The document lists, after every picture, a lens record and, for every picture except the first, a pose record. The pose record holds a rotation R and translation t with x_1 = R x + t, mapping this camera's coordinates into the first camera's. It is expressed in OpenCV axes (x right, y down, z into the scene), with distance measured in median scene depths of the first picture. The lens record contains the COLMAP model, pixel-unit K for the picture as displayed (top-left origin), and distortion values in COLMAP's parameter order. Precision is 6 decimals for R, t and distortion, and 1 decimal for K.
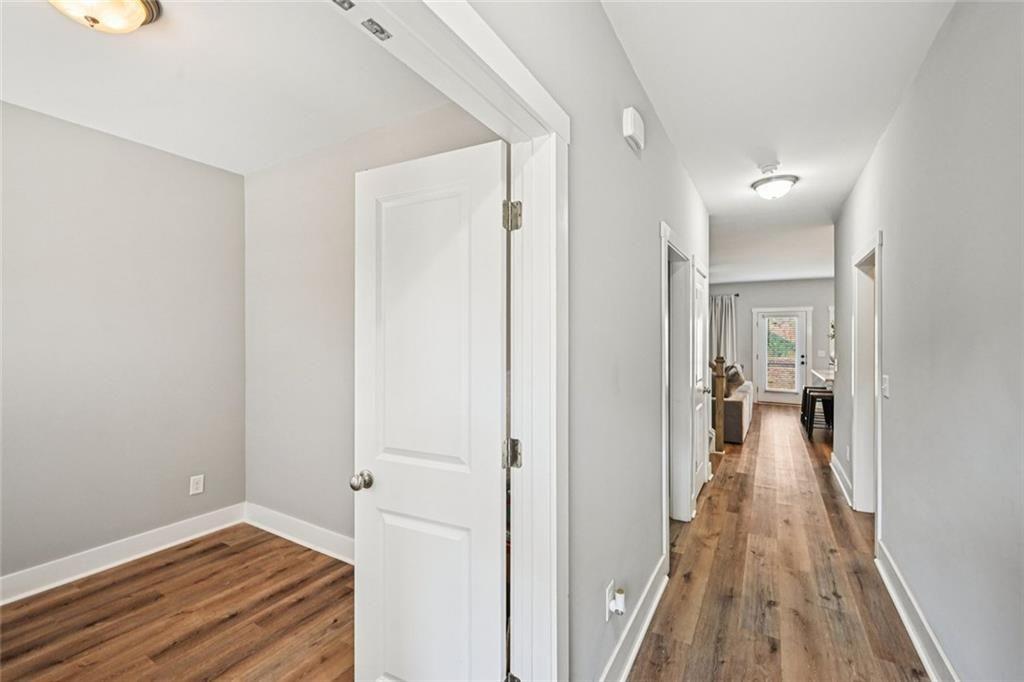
lens RADIAL K [[465.2, 0, 509.4], [0, 465.2, 343.1], [0, 0, 1]] dist [0.027320, 0.000732]
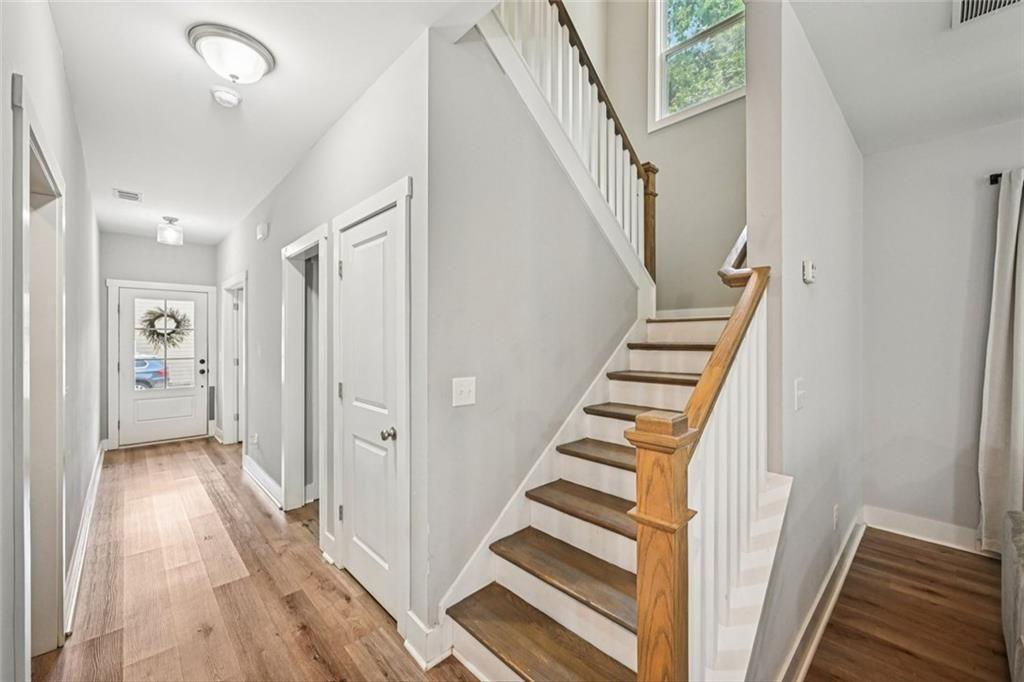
lens RADIAL K [[410.6, 0, 513.8], [0, 410.6, 339.2], [0, 0, 1]] dist [-0.002383, -0.000206]
pose [[-0.298904, 0.007174, -0.954256, 0.379597], [-0.000345, 0.999971, 0.007626, -0.002461], [0.954283, 0.002608, -0.298893, 0.598417]]
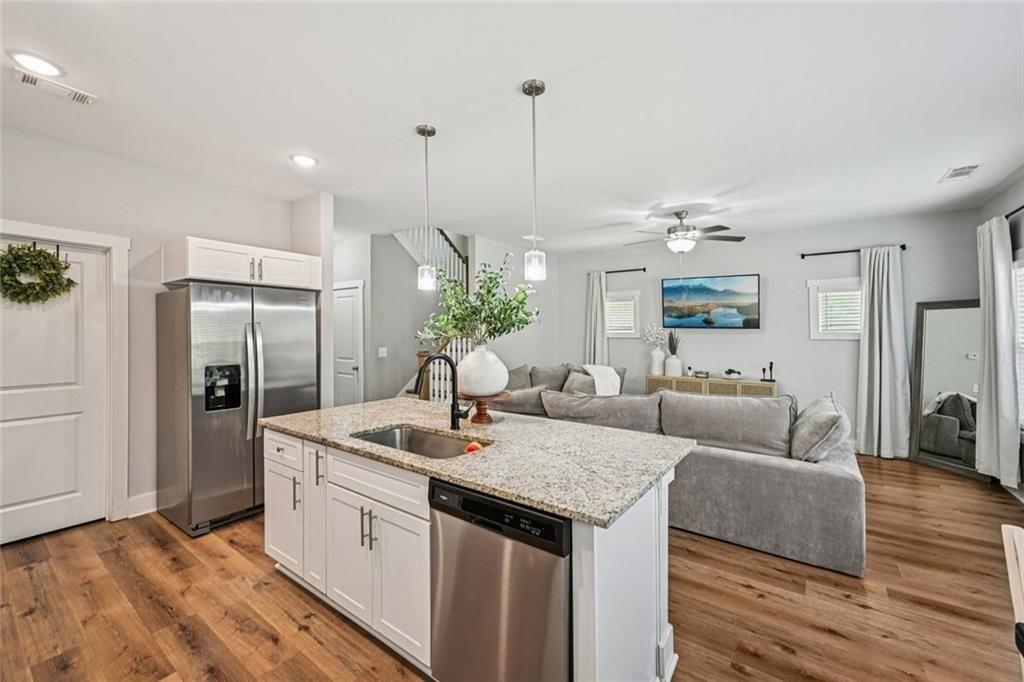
lens RADIAL K [[408.1, 0, 512.8], [0, 408.1, 332.4], [0, 0, 1]] dist [-0.002398, -0.003979]
pose [[-0.129429, -0.000369, -0.991589, 0.736353], [-0.003572, 0.999994, 0.000094, -0.005227], [0.991582, 0.003555, -0.129430, 0.768320]]
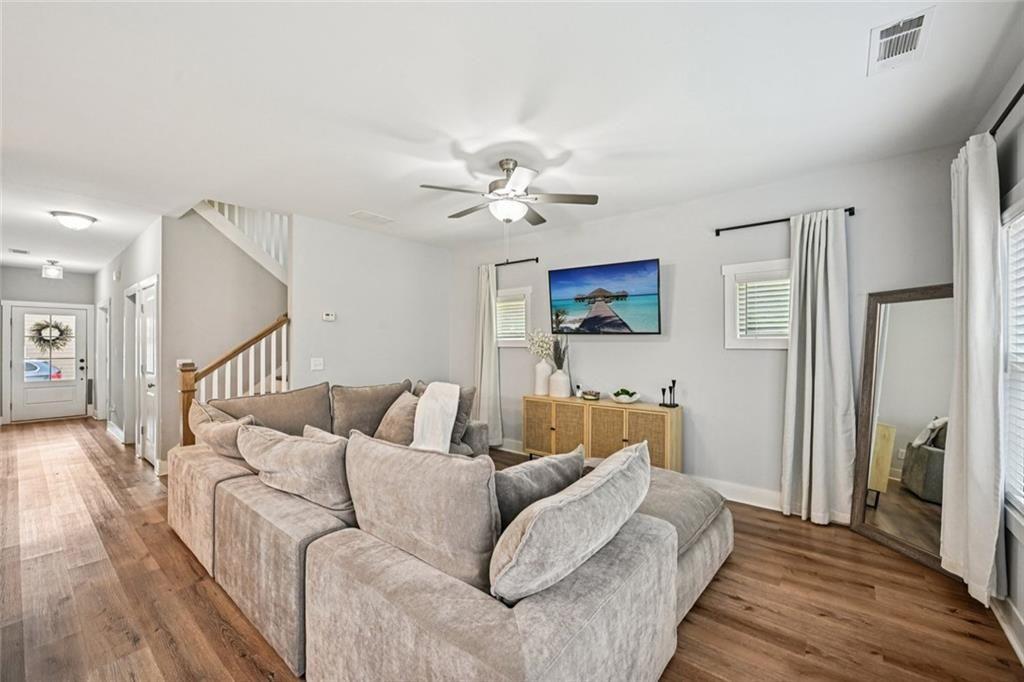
lens RADIAL K [[409.9, 0, 512.3], [0, 409.9, 349.8], [0, 0, 1]] dist [-0.003946, -0.000086]
pose [[-0.174534, 0.011267, -0.984587, 0.578968], [-0.004455, 0.999915, 0.012232, -0.000468], [0.984641, 0.006521, -0.174469, 0.945792]]
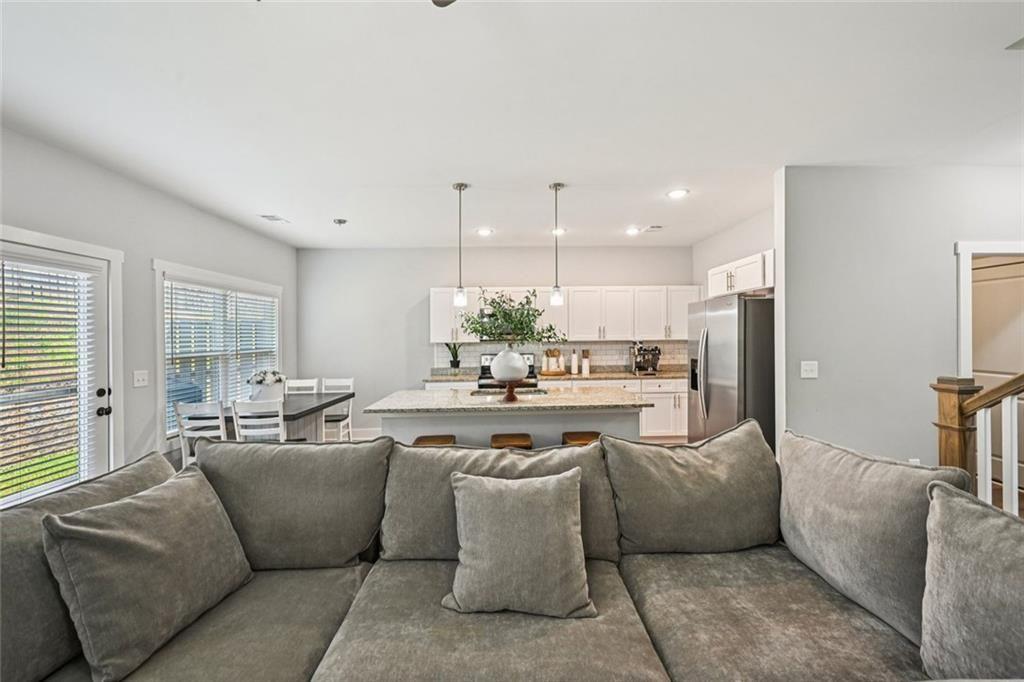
lens RADIAL K [[410.2, 0, 517.0], [0, 410.2, 334.0], [0, 0, 1]] dist [0.005965, 0.000250]
pose [[-0.523243, 0.011287, 0.852109, 0.214004], [0.016389, 0.999861, -0.003181, -0.007718], [-0.852026, 0.012301, -0.523355, 0.895681]]
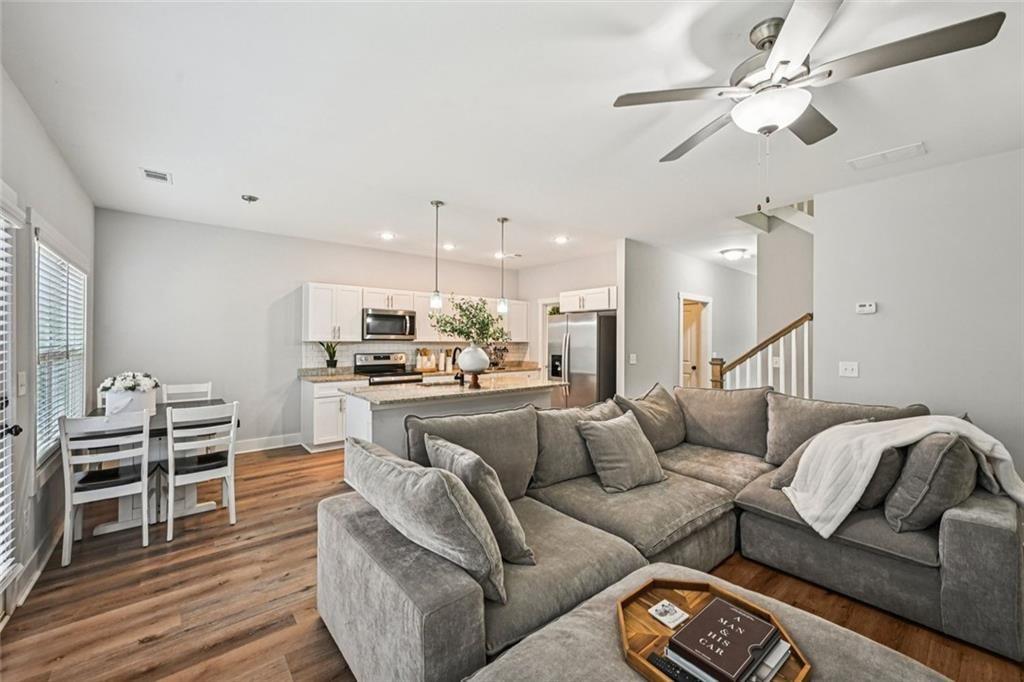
lens RADIAL K [[406.0, 0, 517.8], [0, 406.0, 339.3], [0, 0, 1]] dist [0.001237, 0.000020]
pose [[-0.935544, -0.004856, 0.353176, 0.320058], [-0.004449, 0.999988, 0.001965, -0.003944], [-0.353182, 0.000267, -0.935555, 1.090037]]
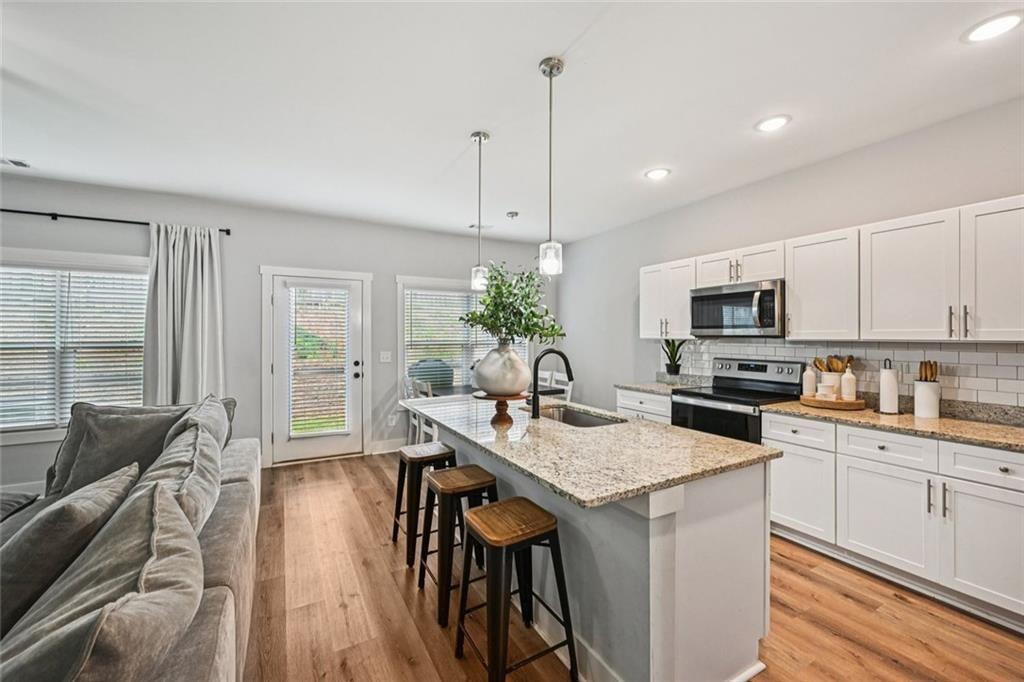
lens RADIAL K [[412.4, 0, 513.8], [0, 412.4, 334.6], [0, 0, 1]] dist [-0.000730, 0.000041]
pose [[0.520114, 0.002445, 0.854093, 0.310095], [0.003537, 0.999981, -0.005017, -0.001783], [-0.854089, 0.005631, 0.520096, 0.594309]]
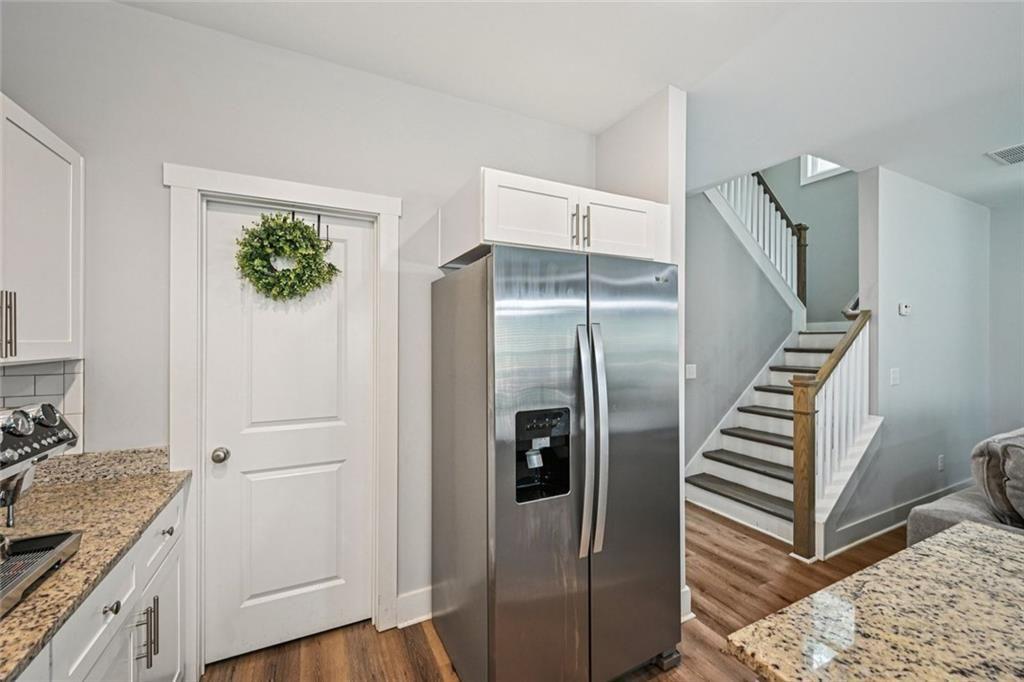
lens RADIAL K [[406.0, 0, 517.8], [0, 406.0, 339.3], [0, 0, 1]] dist [0.001237, 0.000020]
pose [[-0.562644, 0.001091, -0.826699, 0.598714], [-0.004399, 0.999981, 0.004314, -0.007195], [0.826688, 0.006064, -0.562628, 0.597365]]
